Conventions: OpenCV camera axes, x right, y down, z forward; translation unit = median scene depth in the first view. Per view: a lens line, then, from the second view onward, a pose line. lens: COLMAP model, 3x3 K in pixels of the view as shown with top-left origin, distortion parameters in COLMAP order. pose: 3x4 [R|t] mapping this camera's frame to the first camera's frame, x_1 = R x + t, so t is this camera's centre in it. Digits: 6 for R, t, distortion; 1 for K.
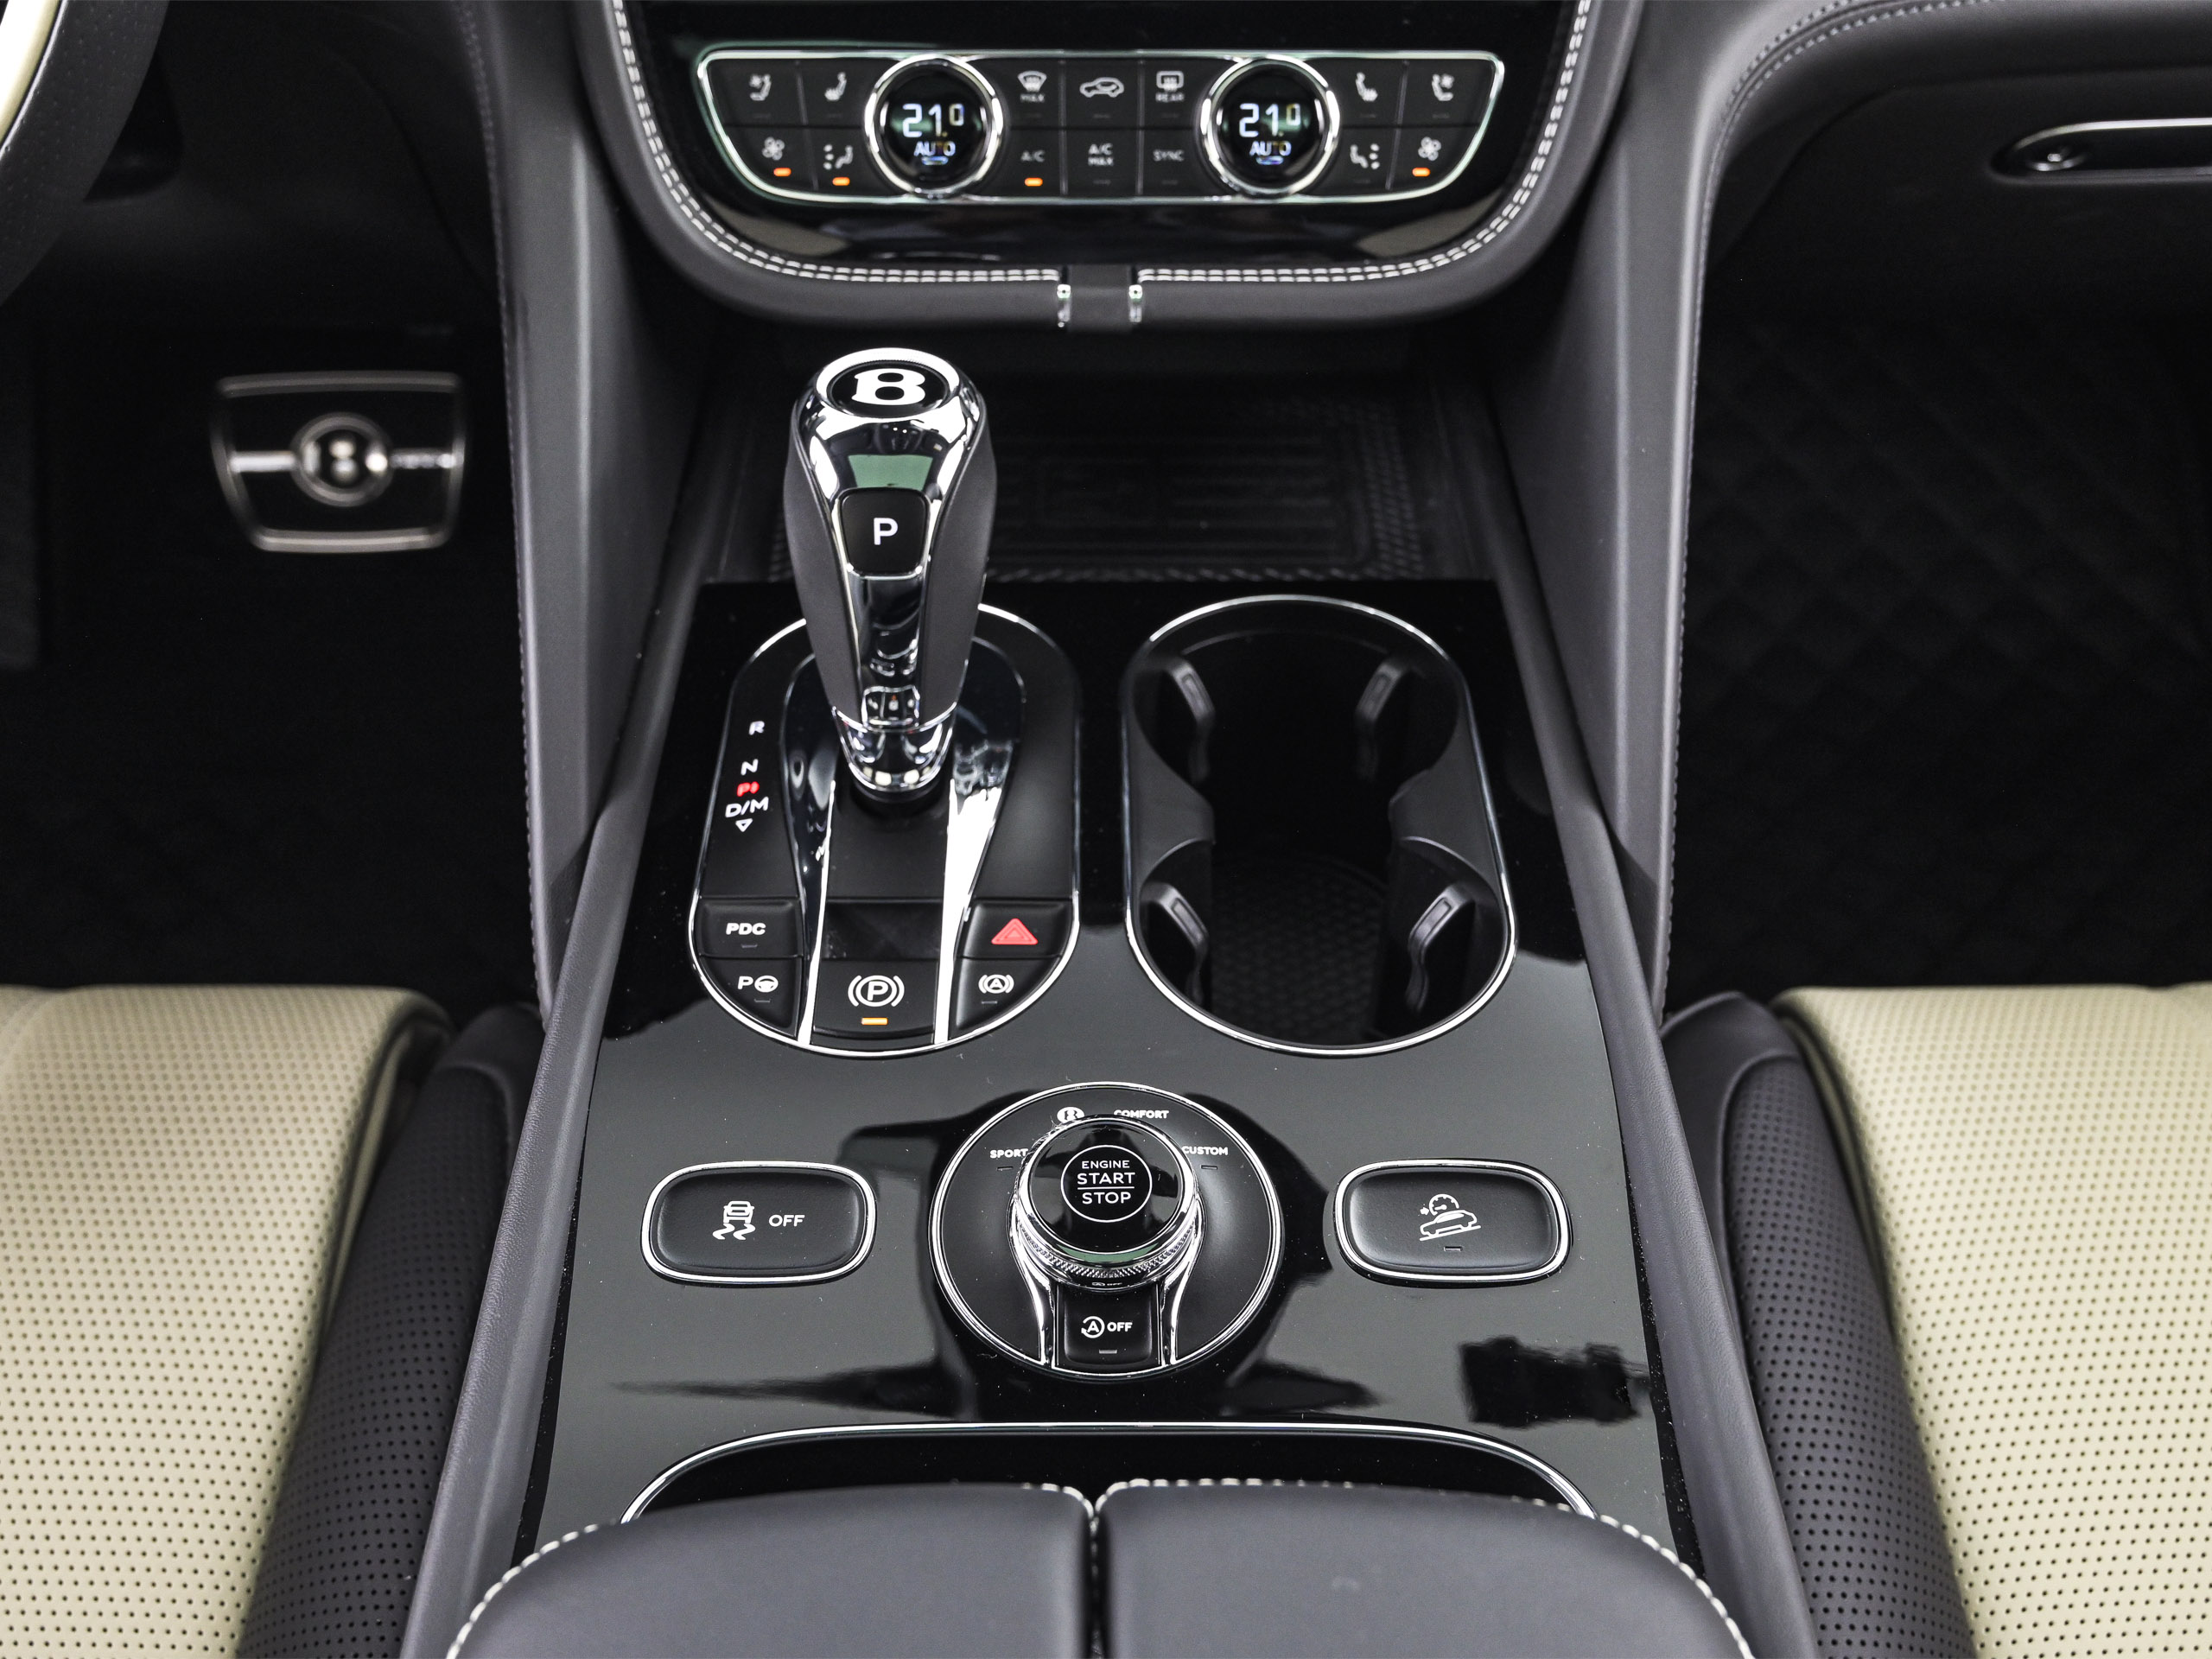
lens RADIAL K [[2333.7, 0, 1101.9], [0, 2333.7, 820.1], [0, 0, 1]] dist [-0.023447, 0.000000]
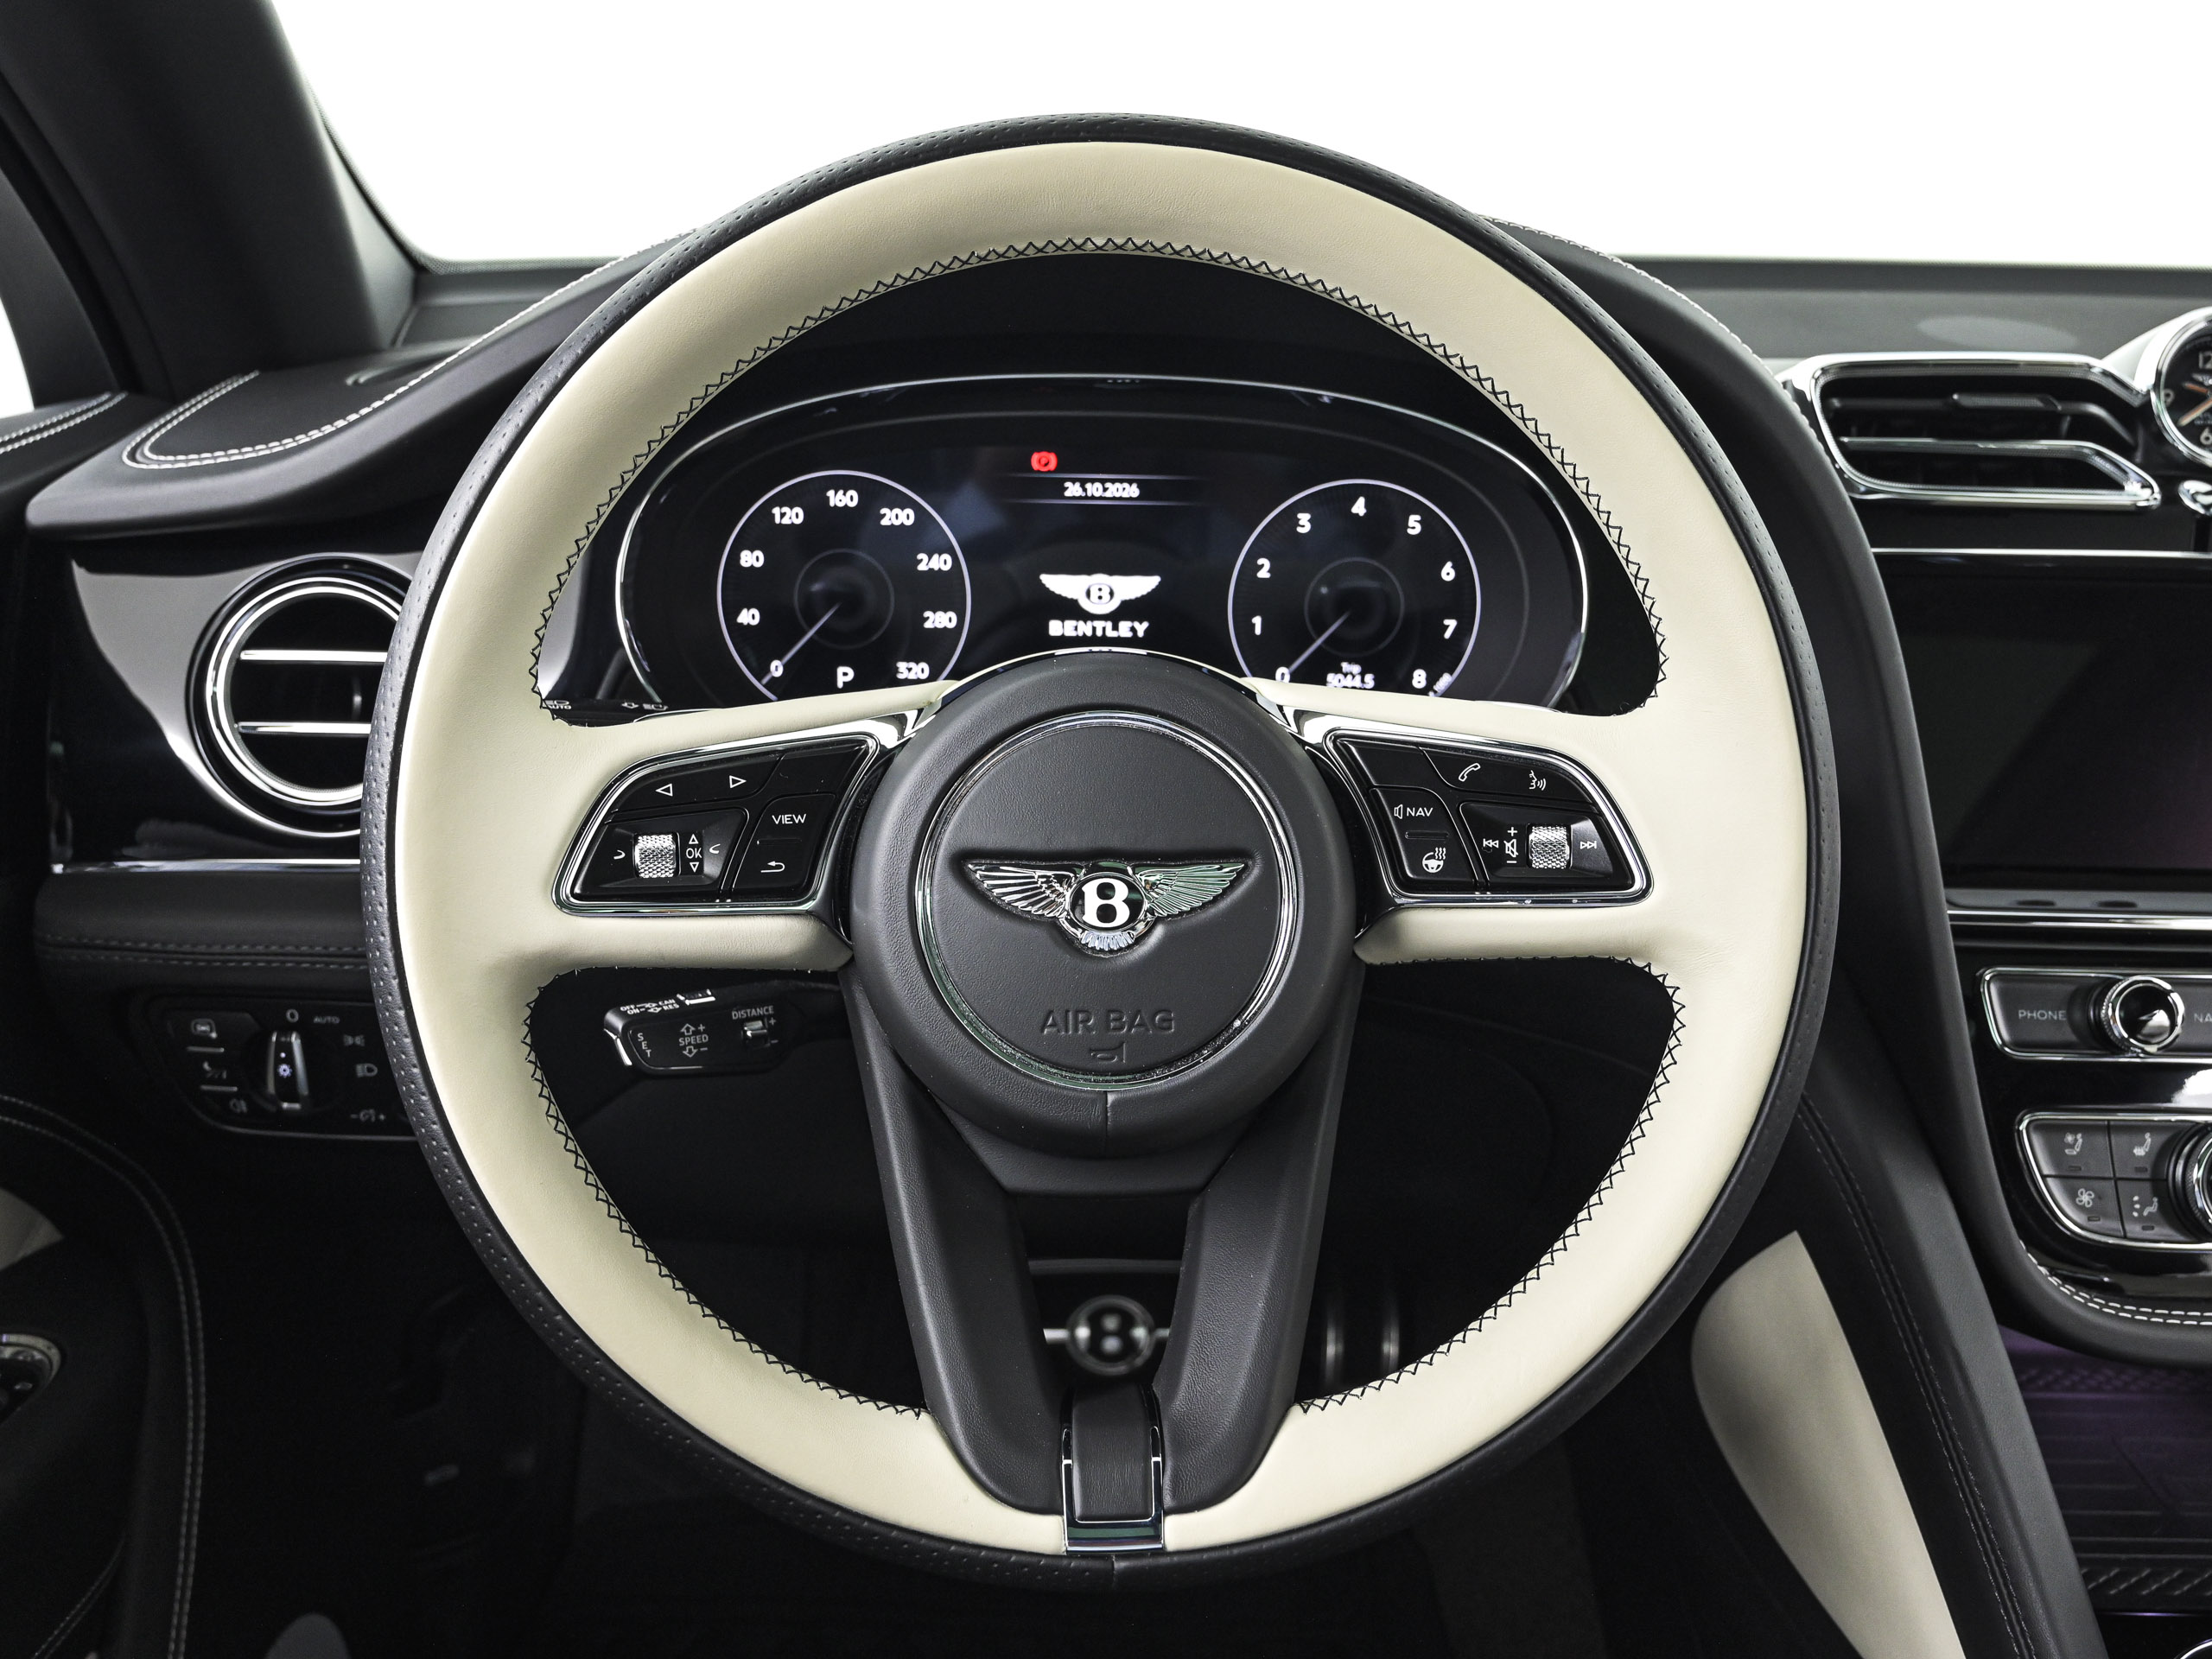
lens RADIAL K [[1786.3, 0, 1116.5], [0, 1786.3, 814.8], [0, 0, 1]] dist [0.007946, -0.011524]
pose [[0.999898, 0.014108, 0.002401, -0.605706], [-0.012366, 0.936251, -0.351113, -0.157184], [-0.007202, 0.351048, 0.936330, 0.152029]]
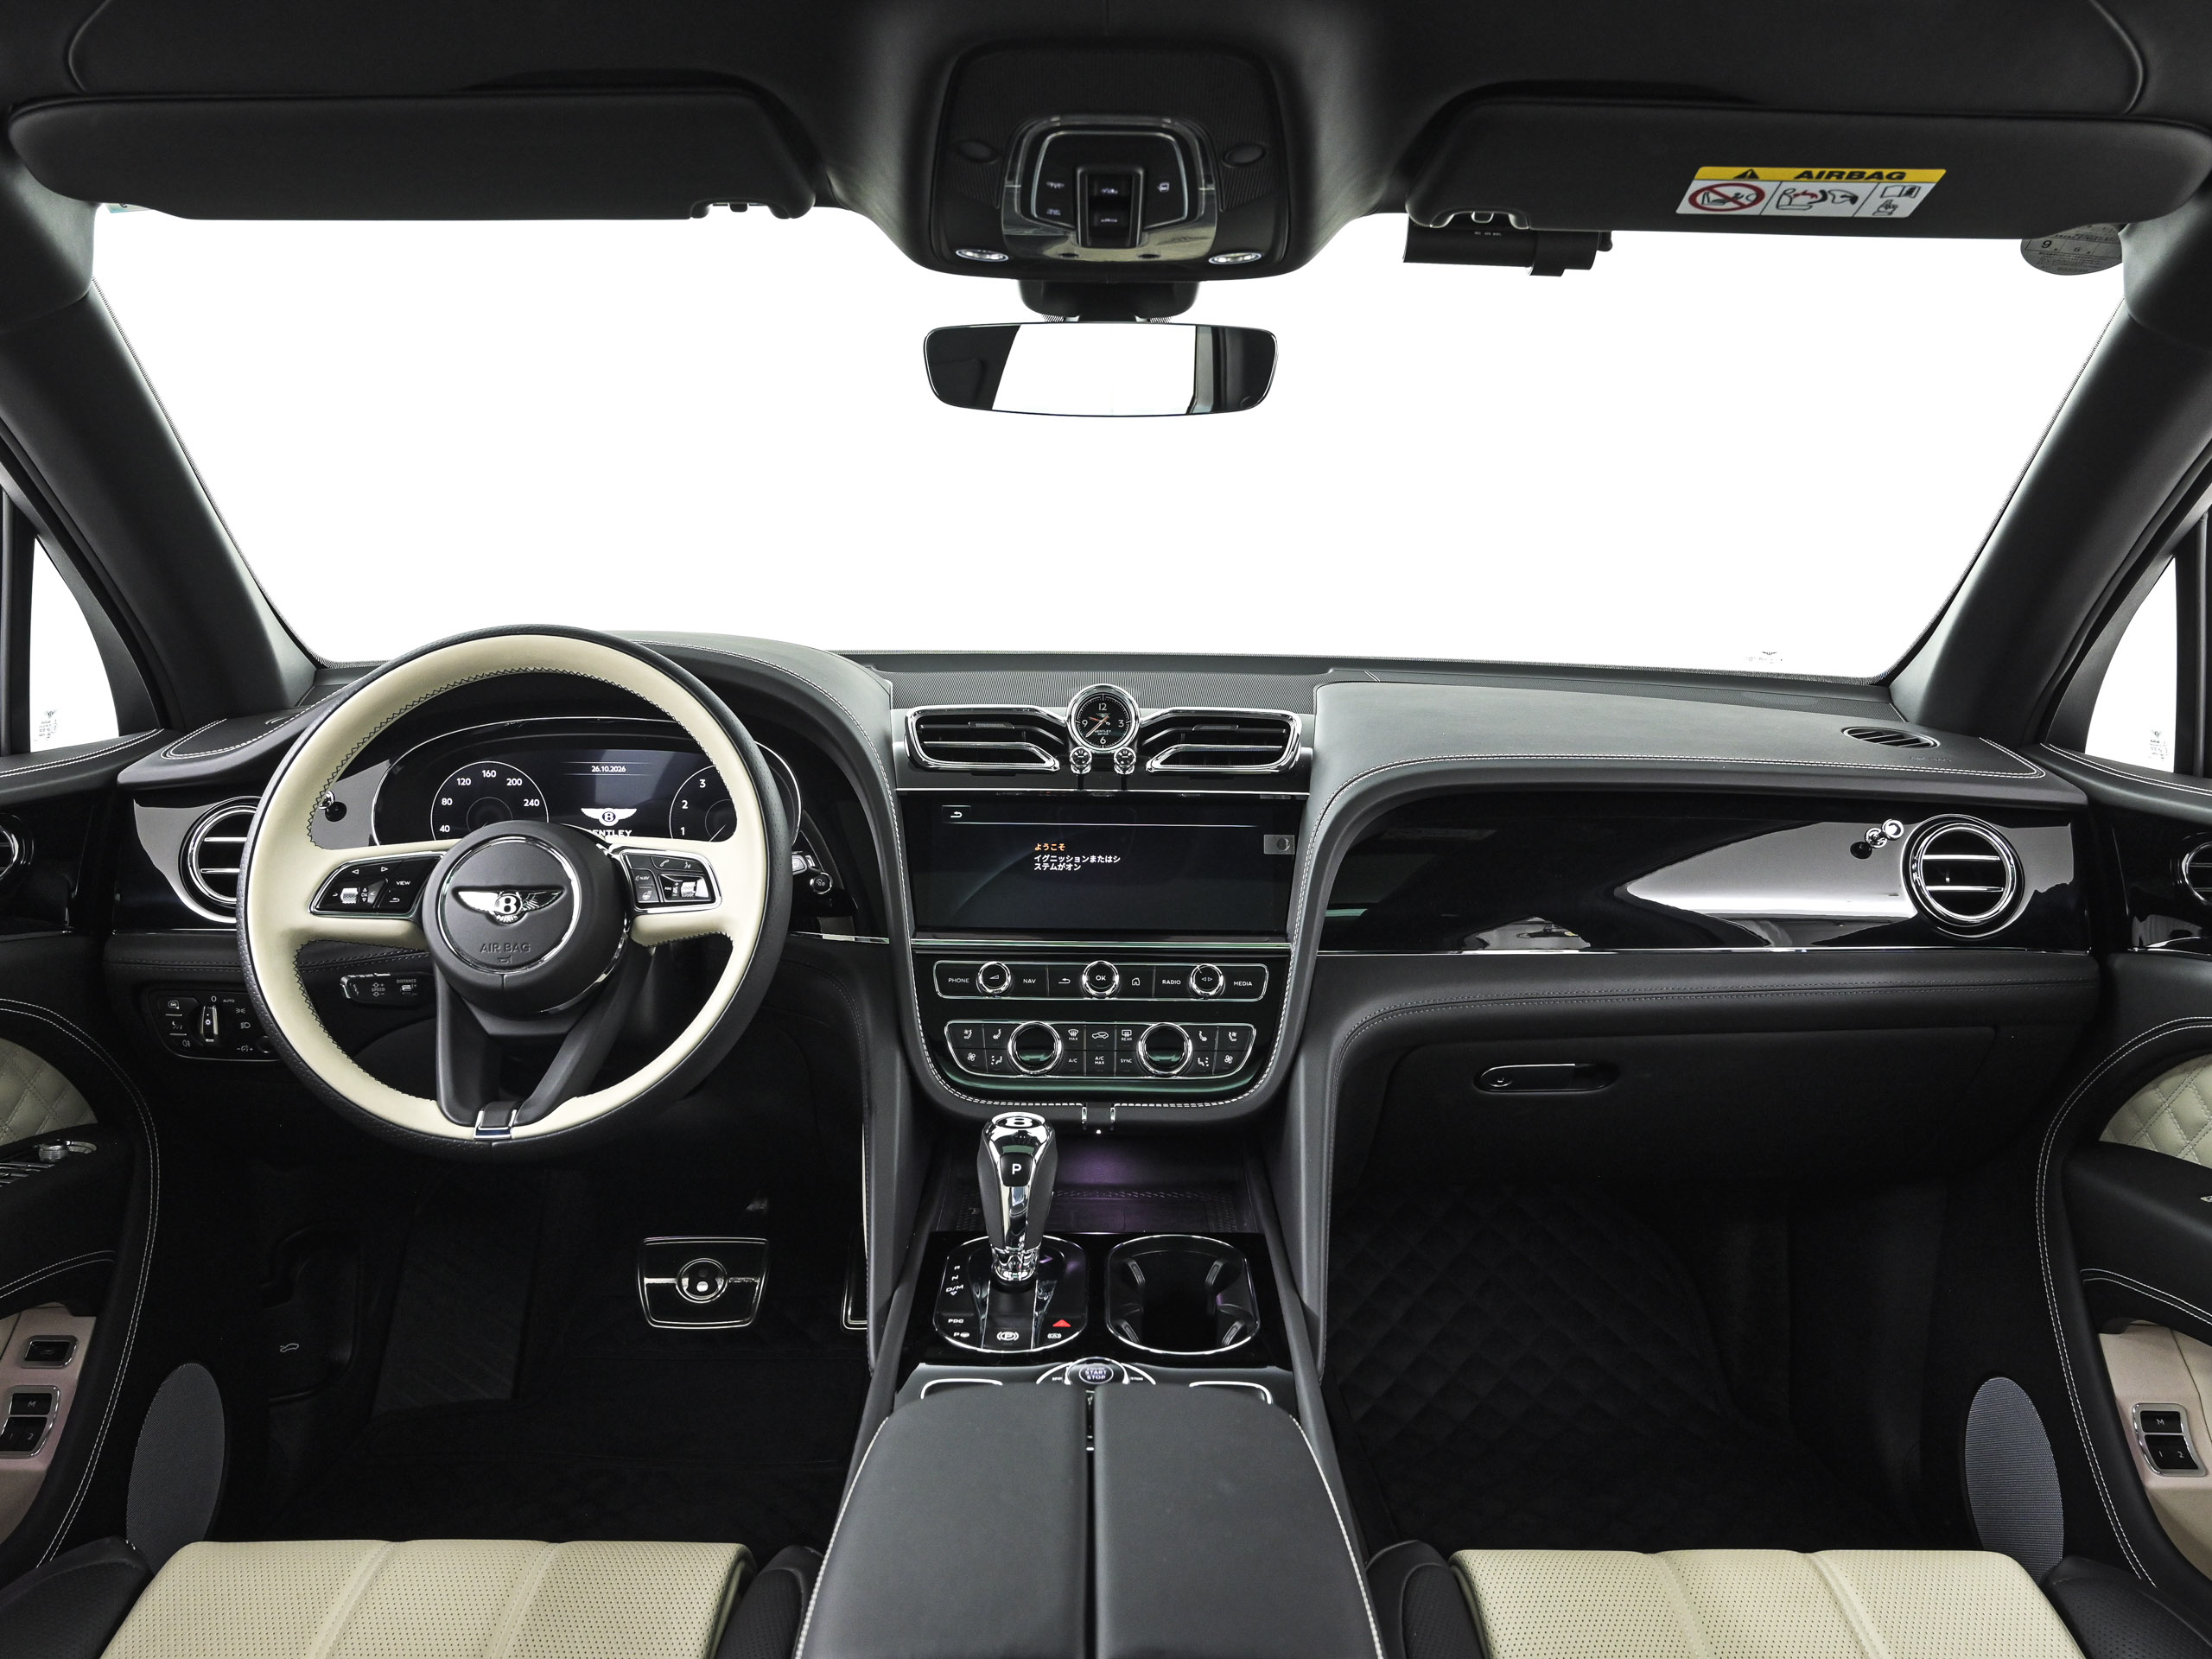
lens RADIAL K [[1786.3, 0, 1100.3], [0, 1786.3, 829.8], [0, 0, 1]] dist [0.007946, -0.011524]
pose [[0.999954, 0.006555, -0.007040, 0.012634], [-0.009235, 0.858884, -0.512086, 0.504873], [0.002690, 0.512128, 0.858905, -0.820040]]
